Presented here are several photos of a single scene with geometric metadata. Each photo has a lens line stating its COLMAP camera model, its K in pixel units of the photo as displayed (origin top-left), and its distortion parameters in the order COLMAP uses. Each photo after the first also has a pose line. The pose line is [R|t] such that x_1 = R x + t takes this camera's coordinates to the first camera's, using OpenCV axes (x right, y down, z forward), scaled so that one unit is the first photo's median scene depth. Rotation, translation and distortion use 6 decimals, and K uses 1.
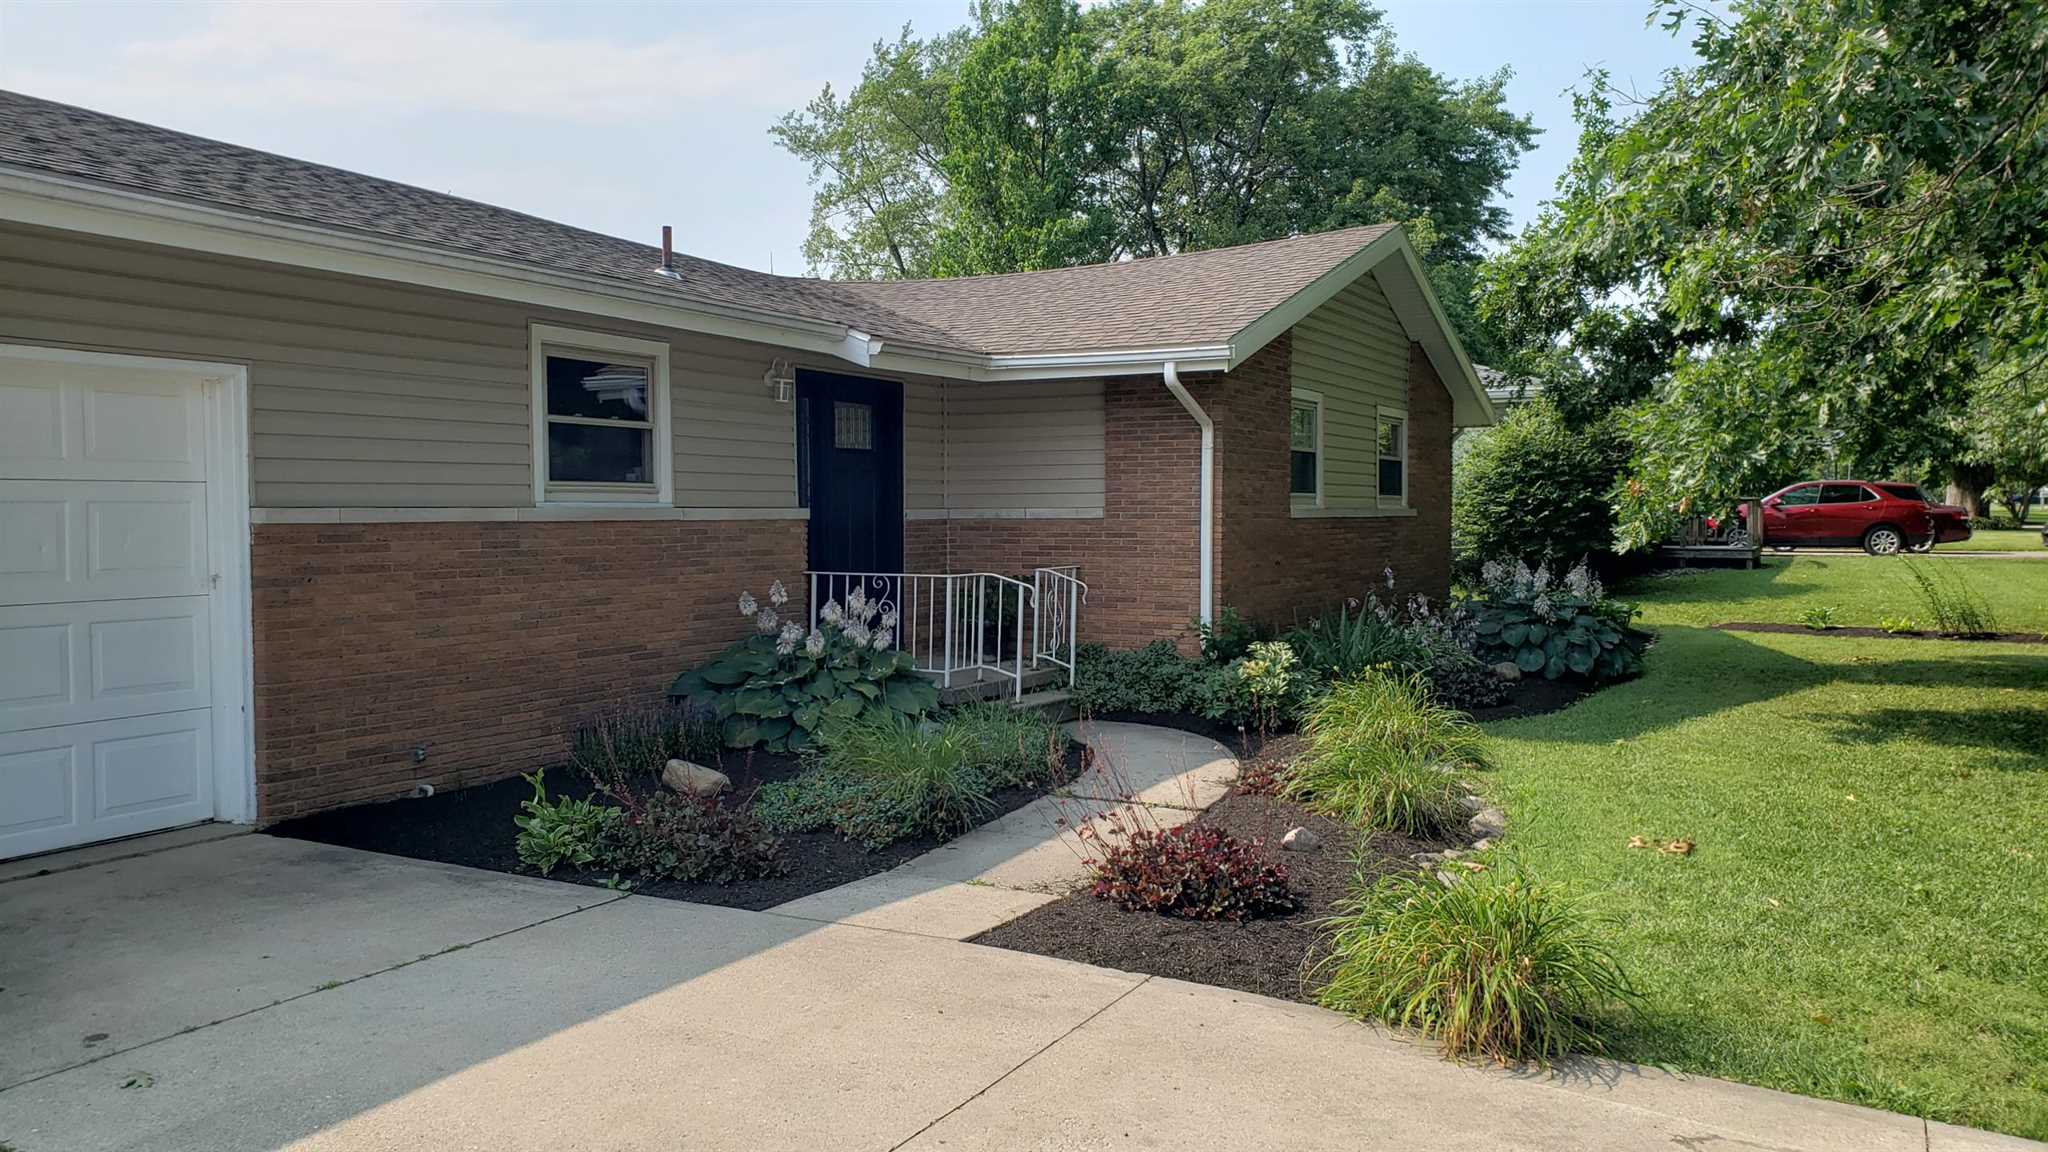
lens RADIAL K [[1575.9, 0, 1013.4], [0, 1575.9, 597.2], [0, 0, 1]] dist [0.049660, -0.061600]
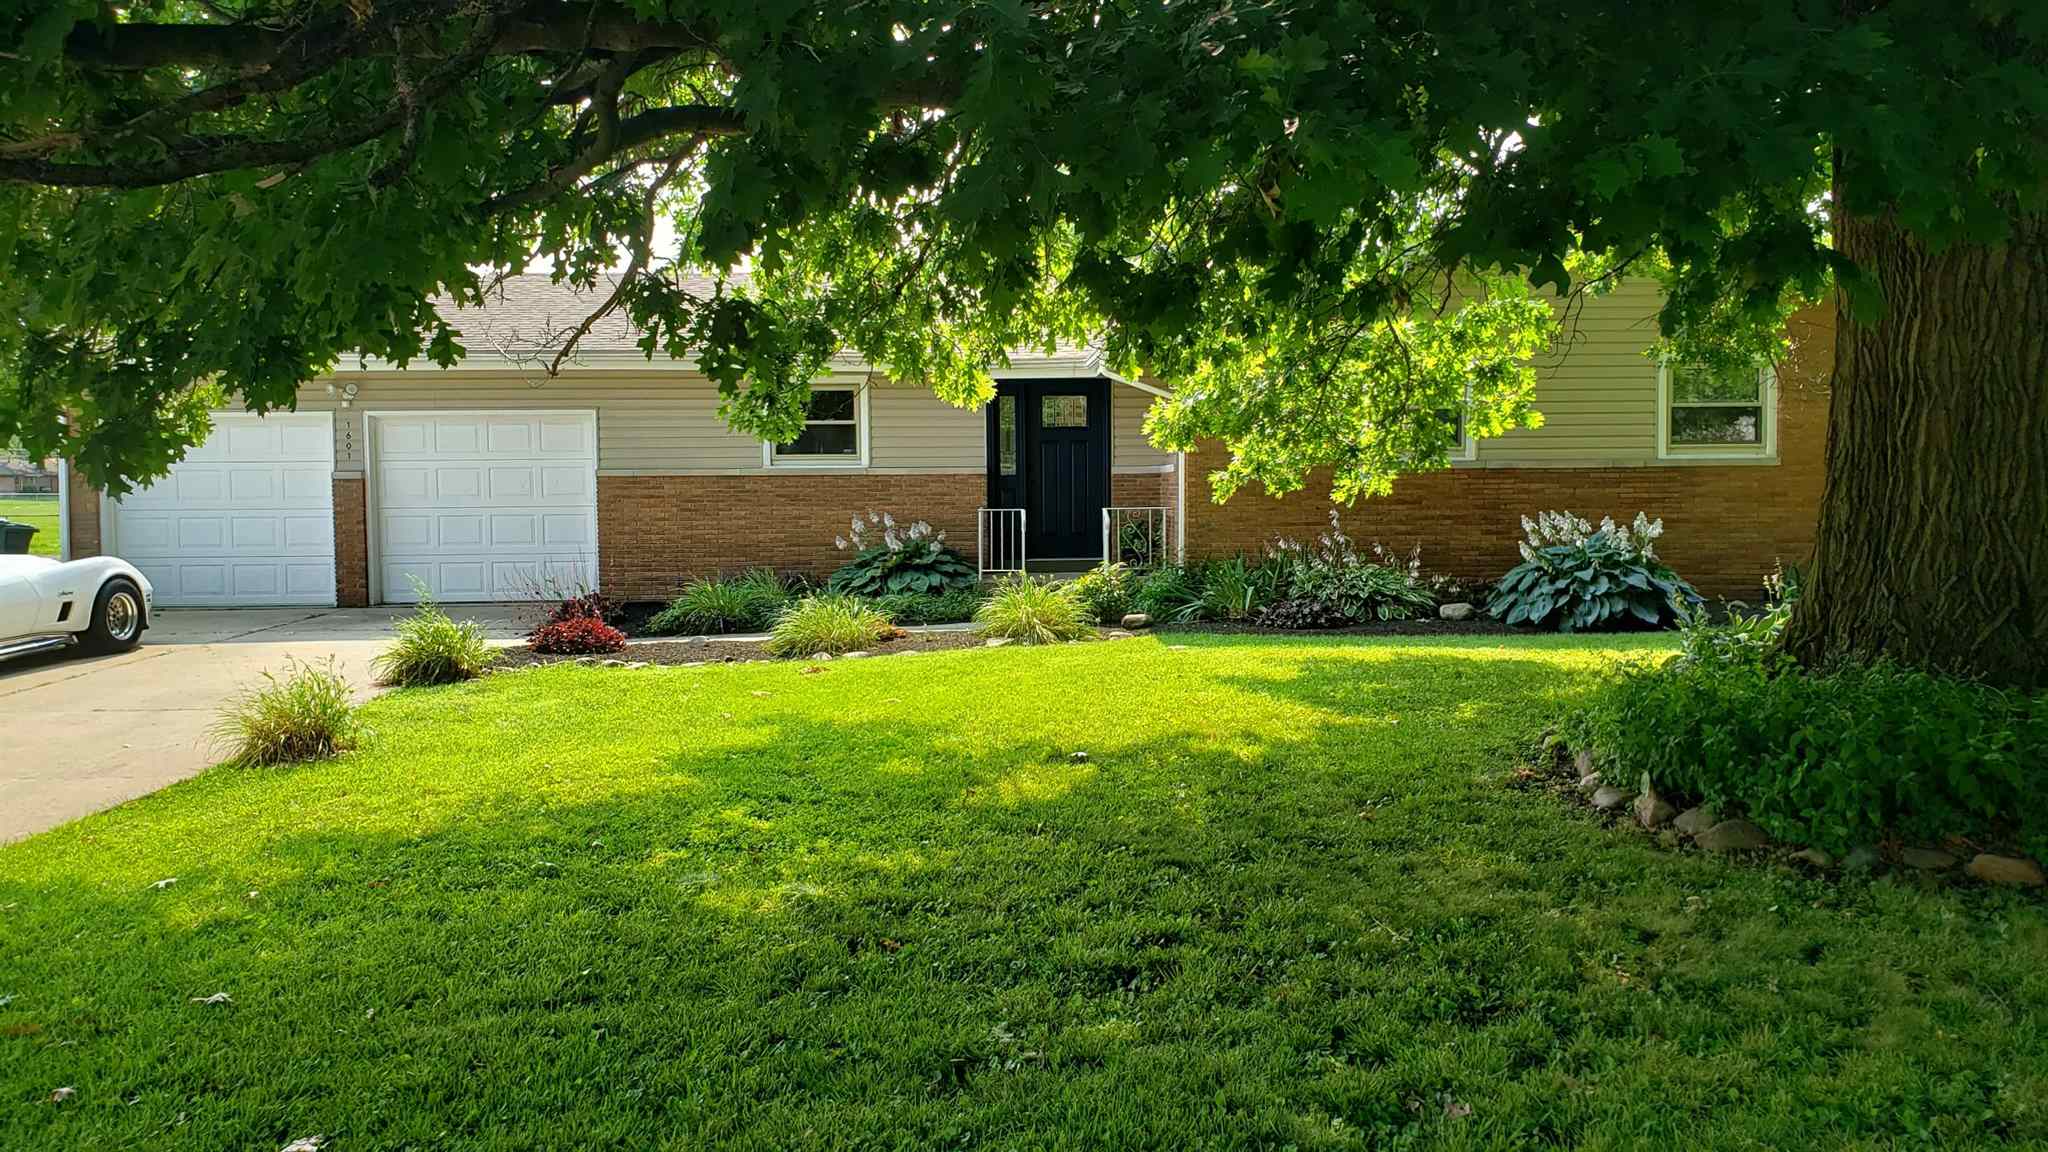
lens RADIAL K [[1575.9, 0, 1027.7], [0, 1575.9, 572.8], [0, 0, 1]] dist [0.049660, -0.061600]
pose [[0.485229, 0.049671, -0.872975, 1.164556], [-0.041938, 0.998558, 0.033506, -0.004766], [0.873381, 0.020353, 0.486613, 0.248199]]
